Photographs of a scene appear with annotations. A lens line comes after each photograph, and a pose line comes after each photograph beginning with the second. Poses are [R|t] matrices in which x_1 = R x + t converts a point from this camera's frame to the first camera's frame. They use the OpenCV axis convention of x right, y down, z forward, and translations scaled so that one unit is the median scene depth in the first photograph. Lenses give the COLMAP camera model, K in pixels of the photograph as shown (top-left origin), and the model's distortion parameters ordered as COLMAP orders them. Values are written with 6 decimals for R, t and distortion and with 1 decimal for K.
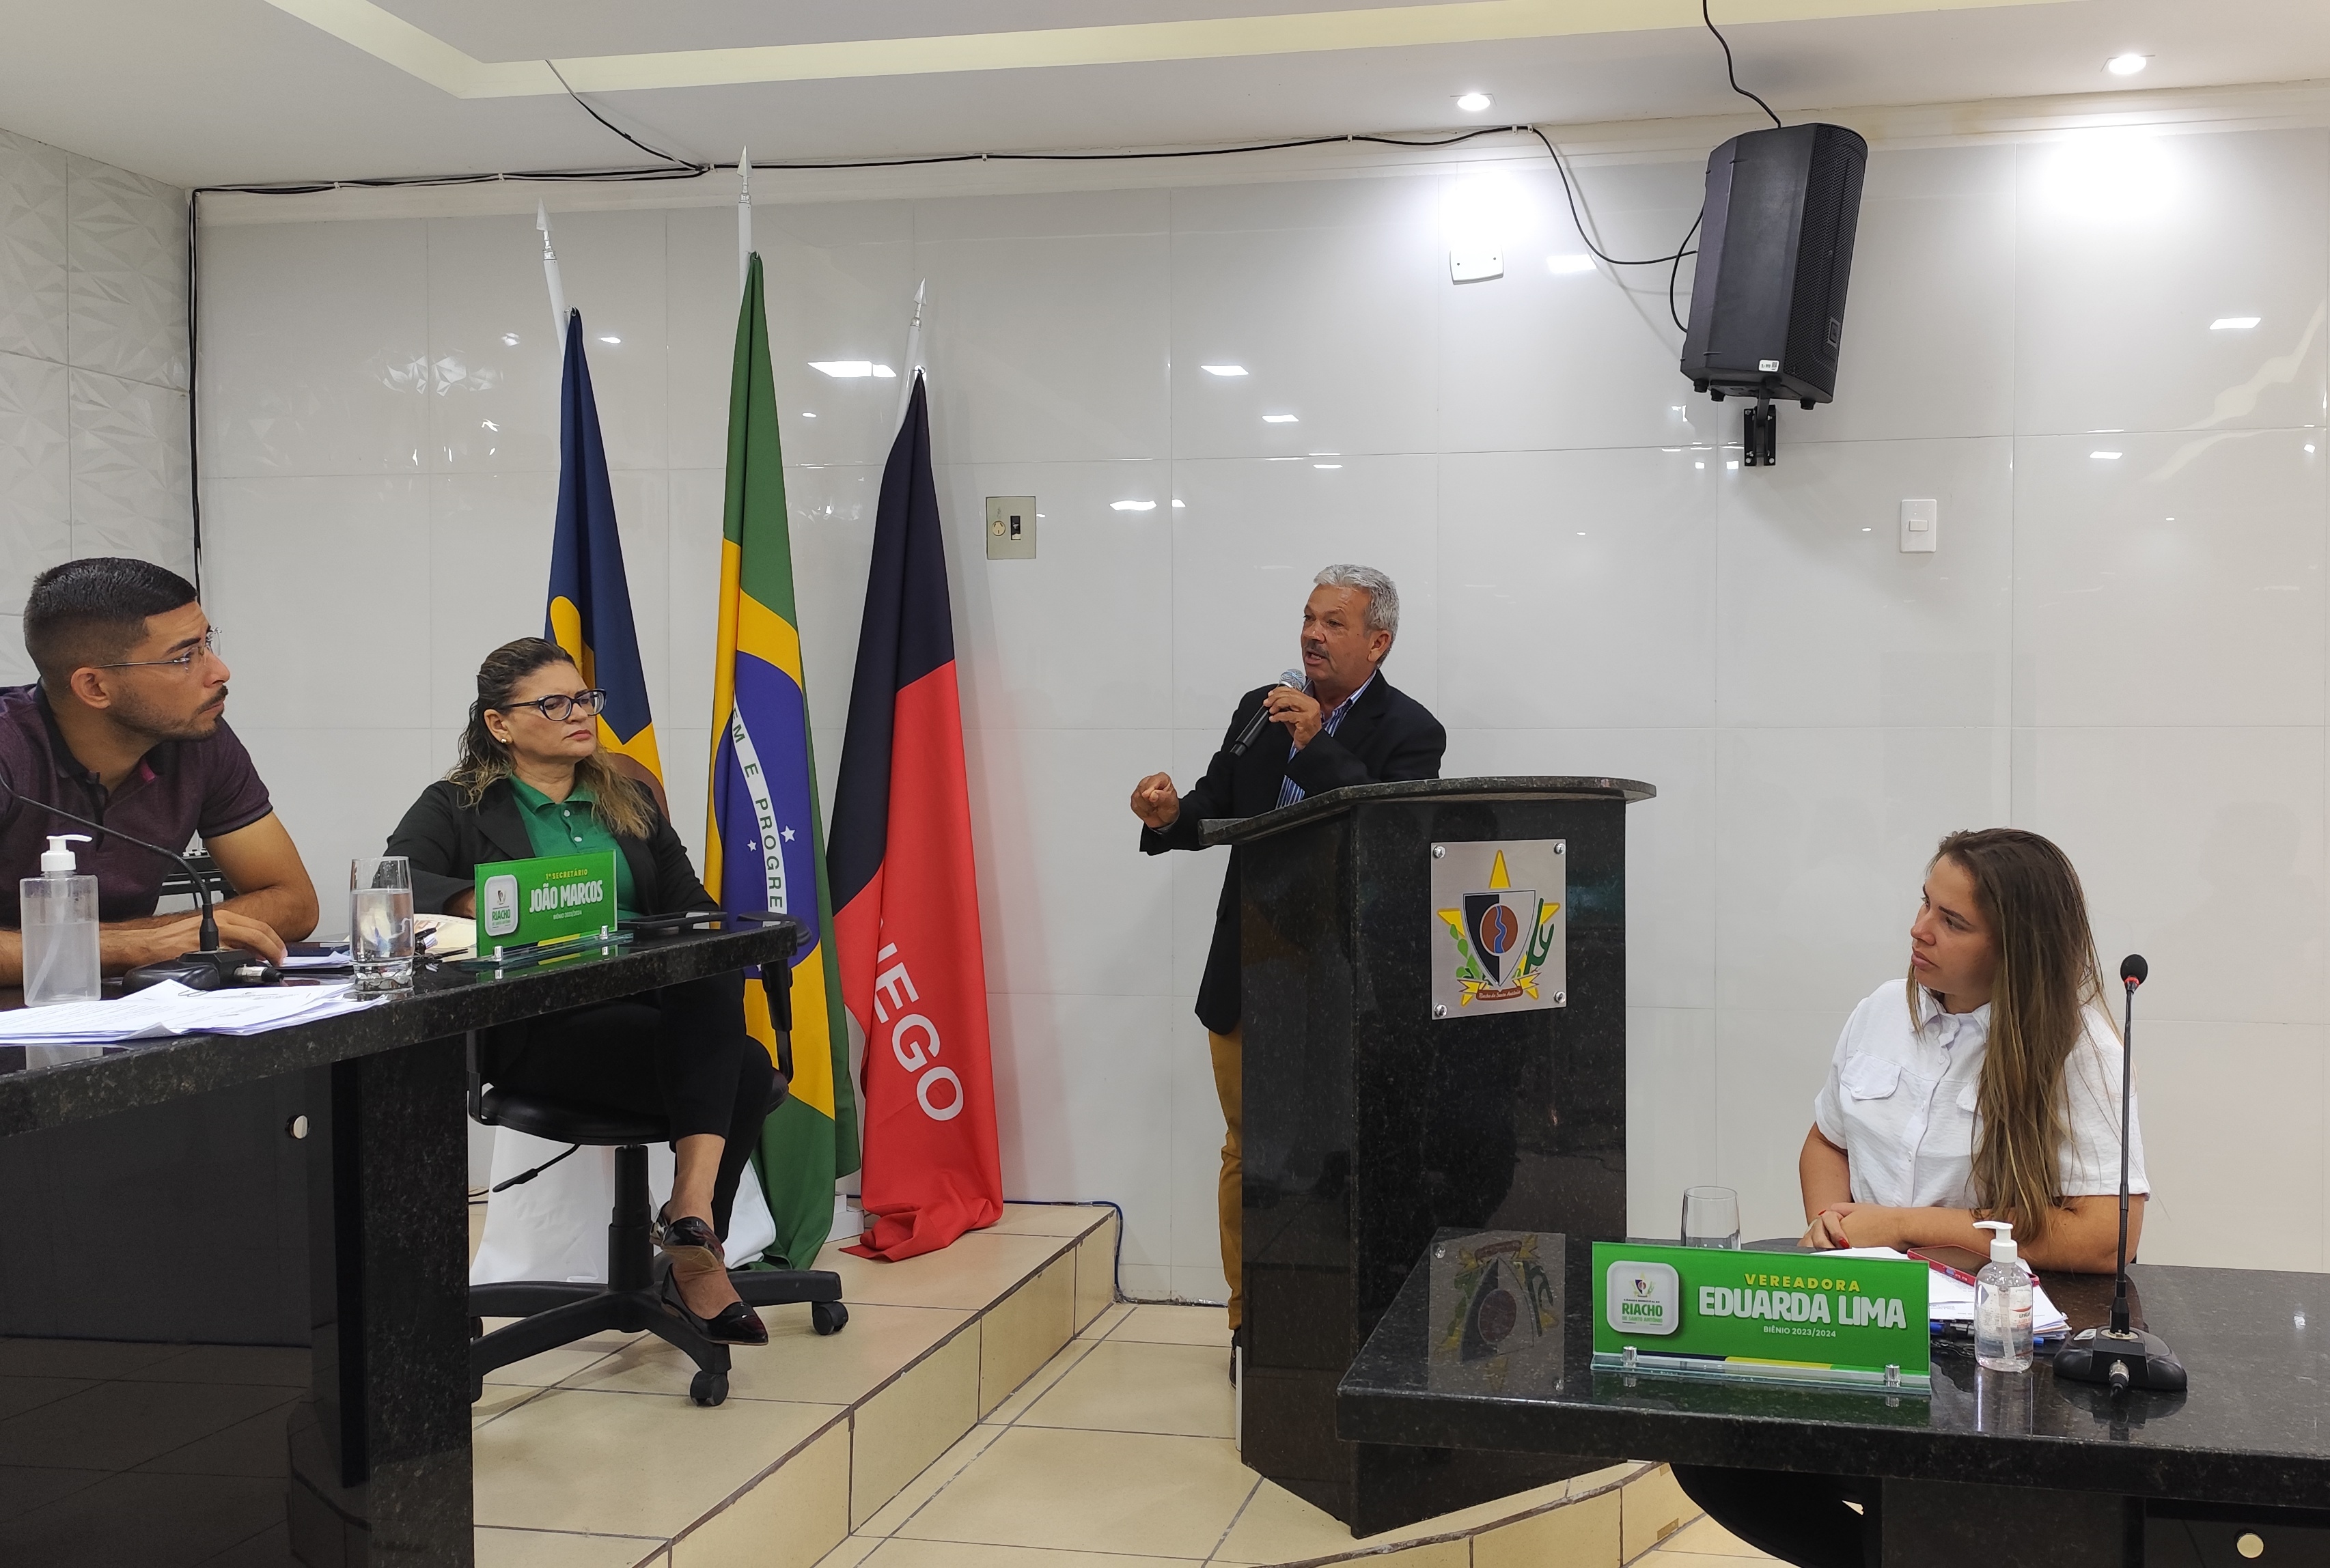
lens RADIAL K [[1926.8, 0, 1427.3], [0, 1926.8, 779.1], [0, 0, 1]] dist [0.009758, -0.008478]
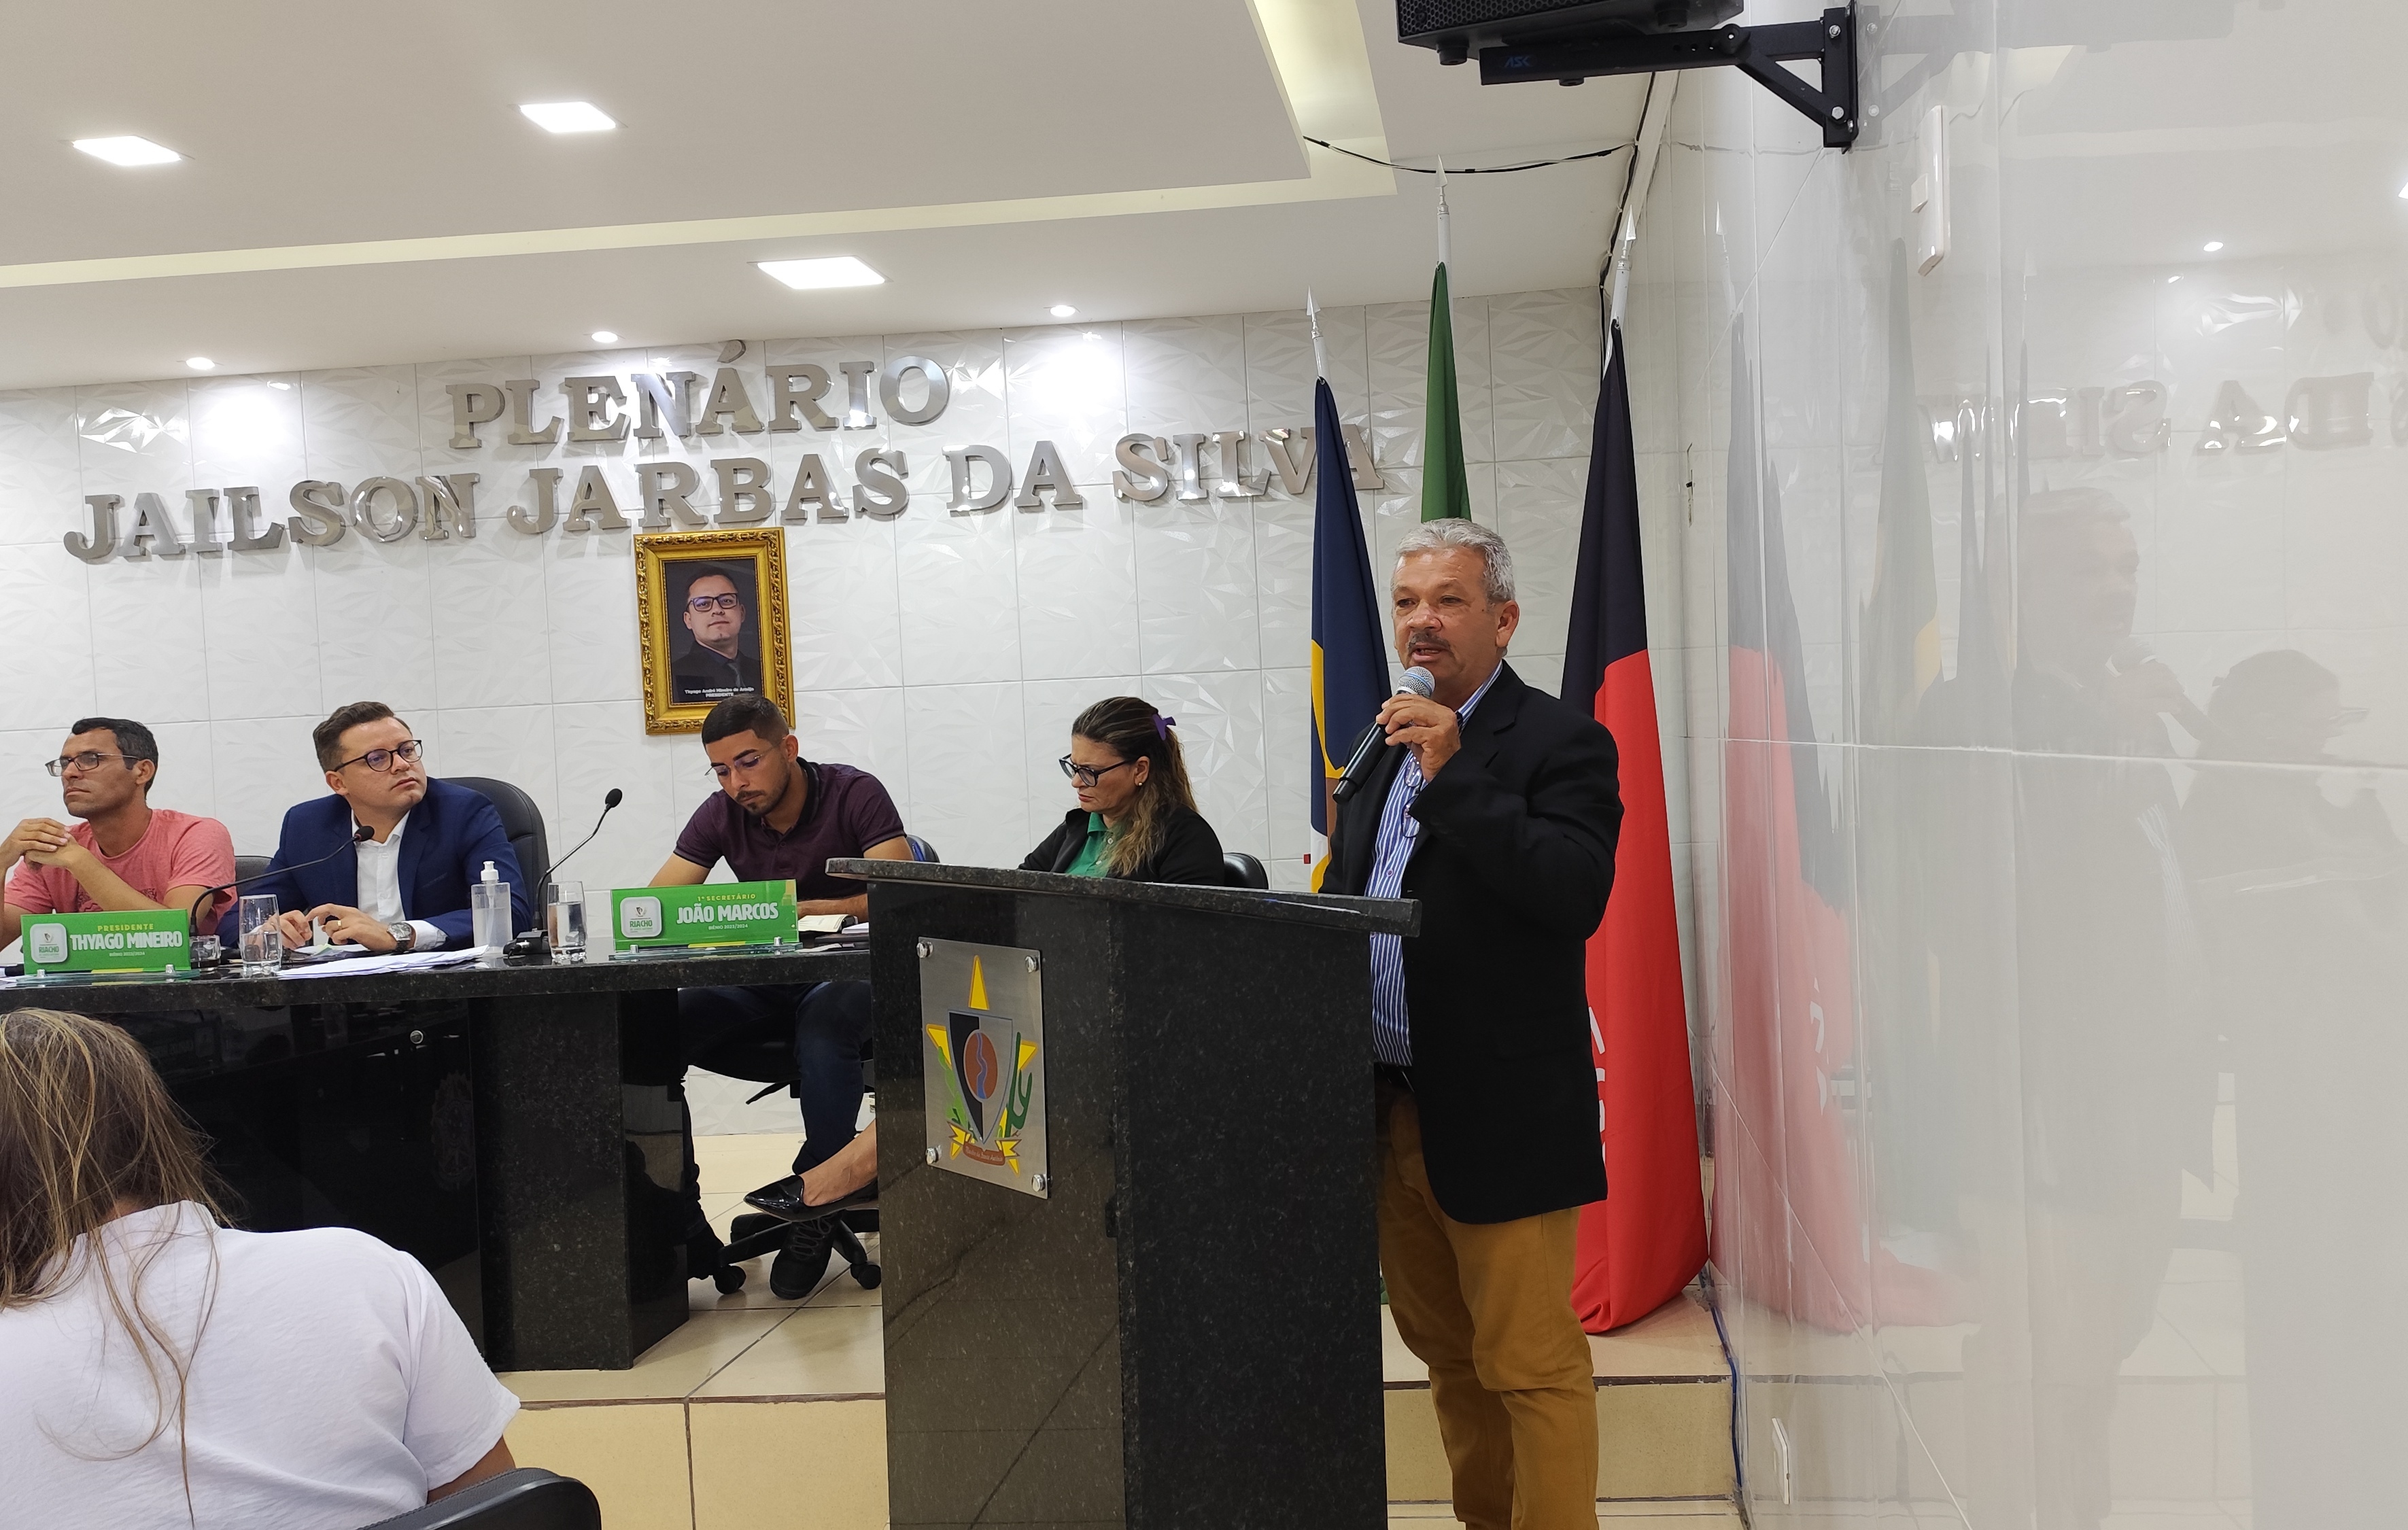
lens RADIAL K [[1894.6, 0, 1385.6], [0, 1894.6, 769.1], [0, 0, 1]] dist [0.065184, -0.081128]
pose [[0.082189, 0.013729, -0.996522, 0.623261], [0.028982, 0.999449, 0.016160, -0.033149], [0.996195, -0.030210, 0.081746, 0.898209]]
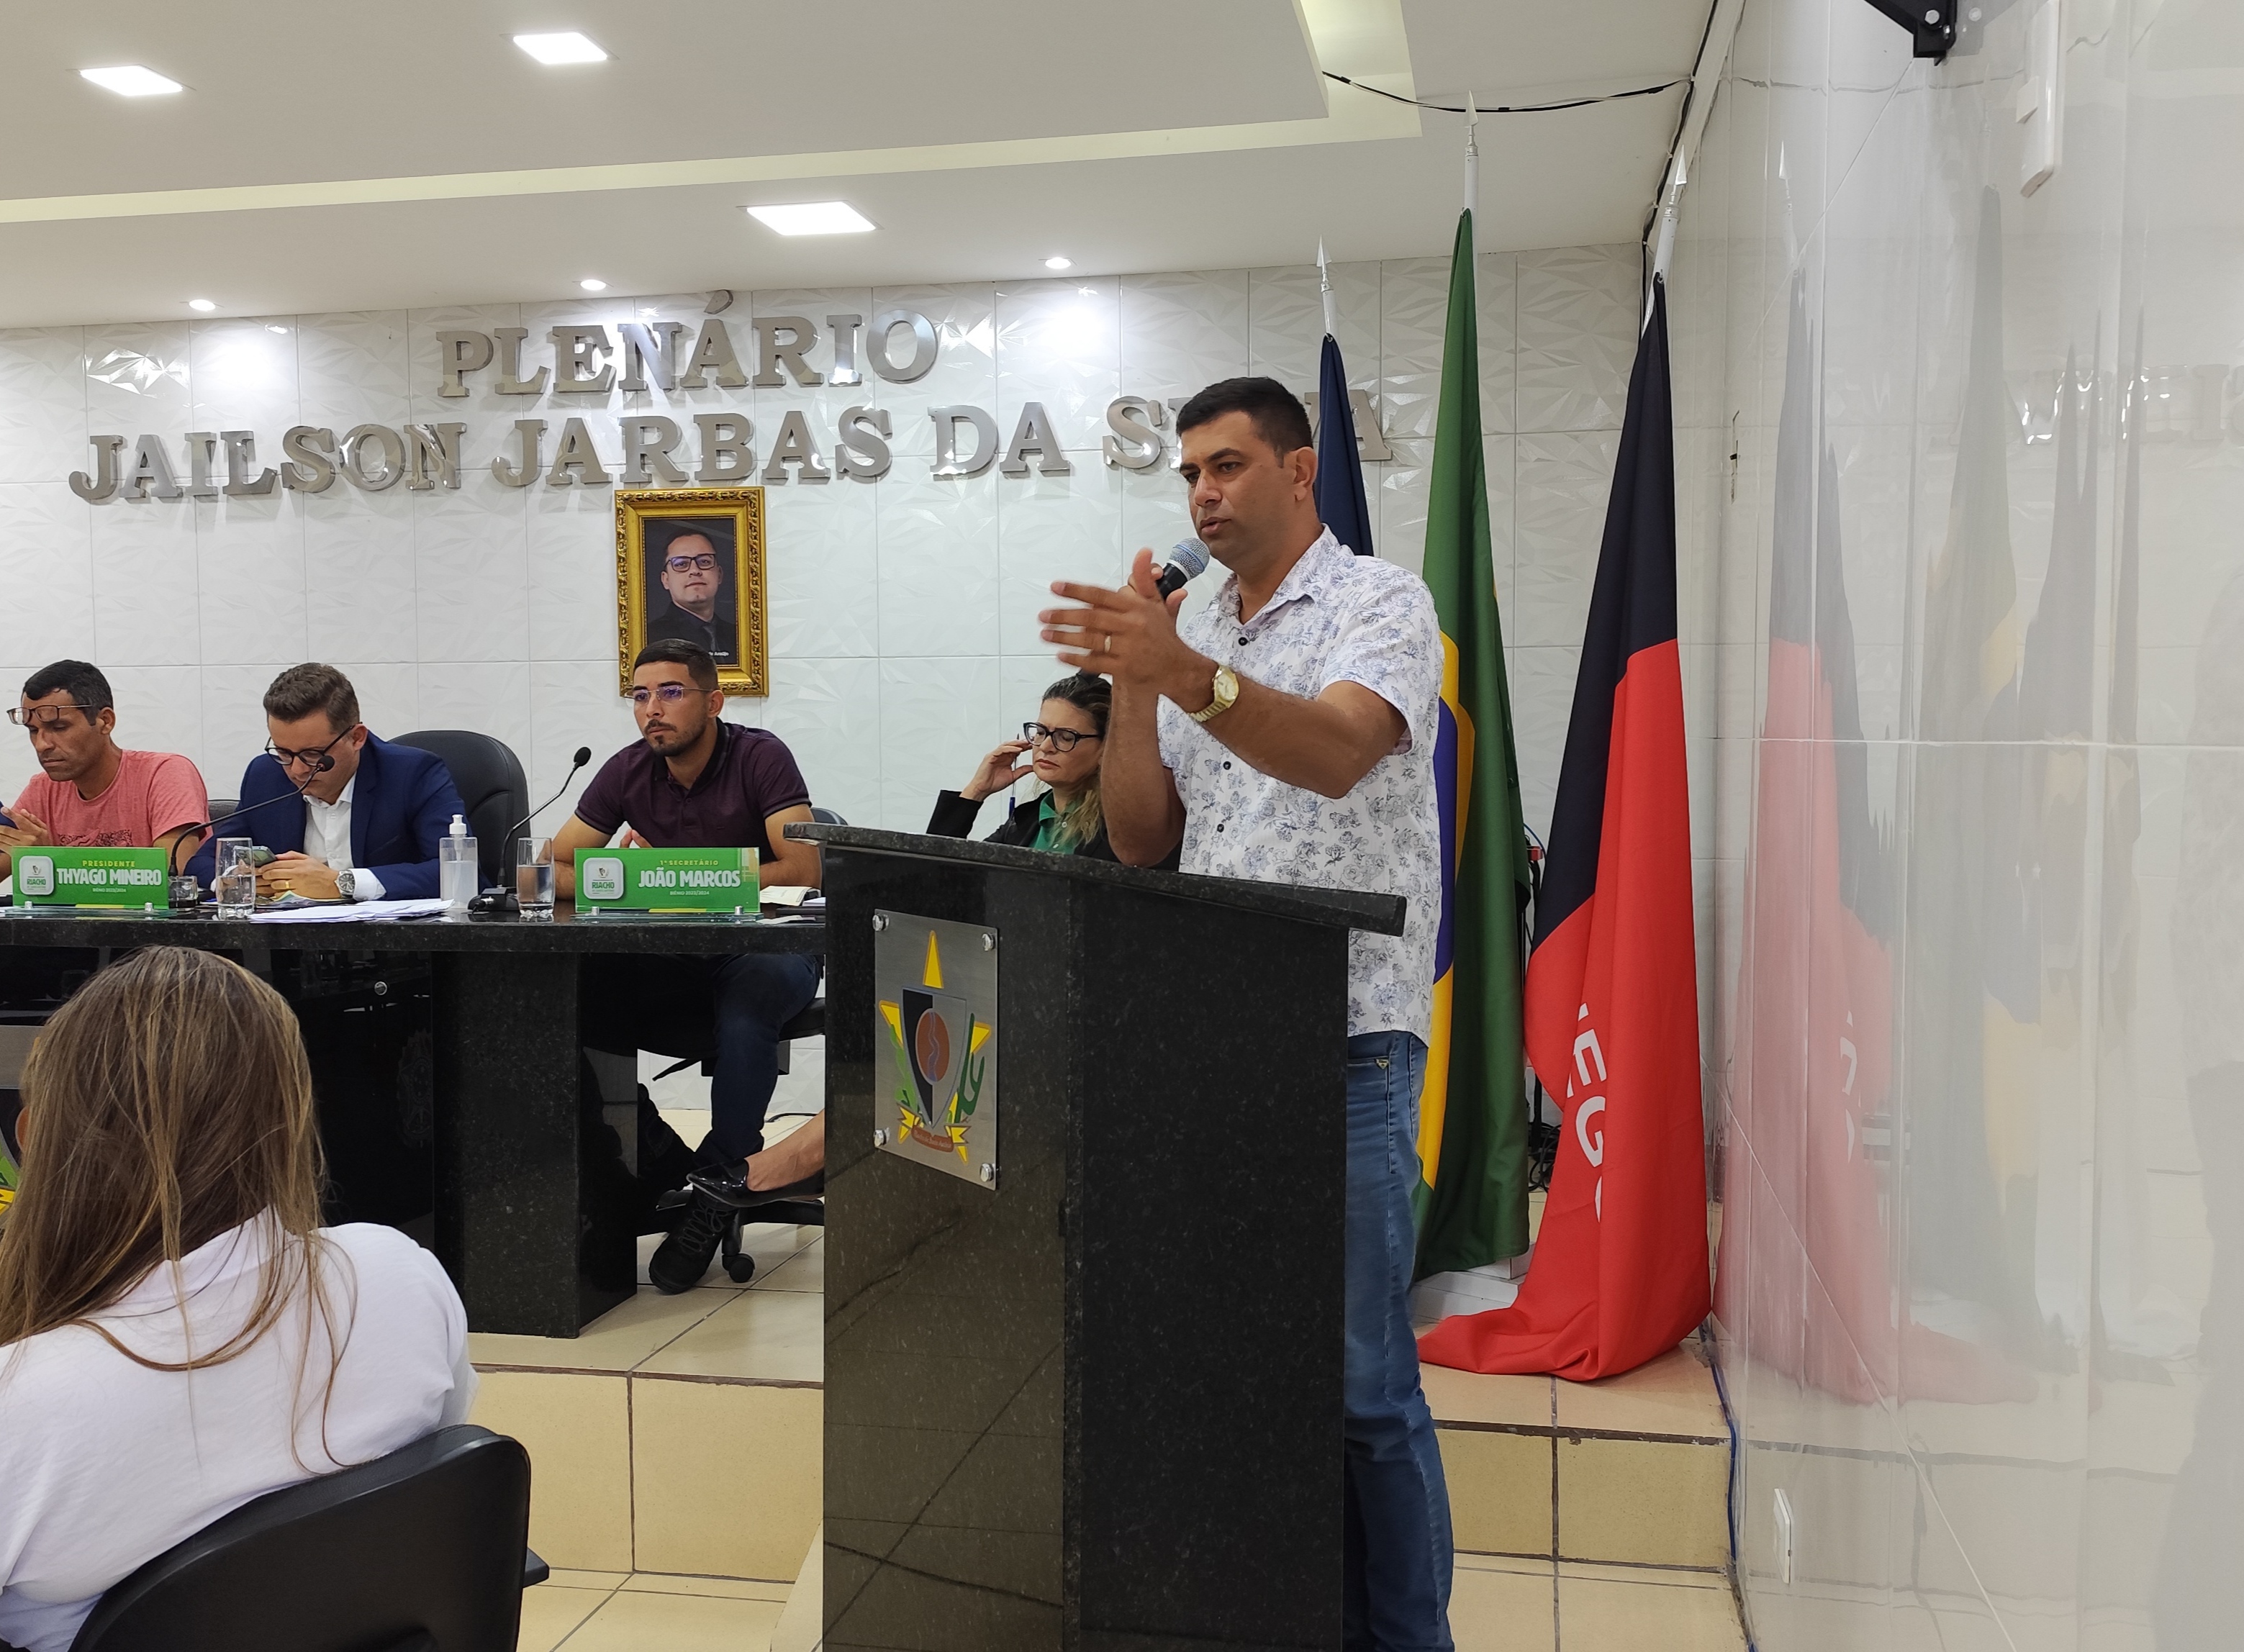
lens RADIAL K [[2000.9, 0, 1144.5], [0, 2000.9, 817.5], [0, 0, 1]] dist [0.100371, -0.184173]
pose [[-0.036209, 0.040006, -0.998543, 0.611739], [-0.012138, 0.999107, 0.040468, -0.027523], [0.999271, 0.013585, -0.035691, 0.901175]]
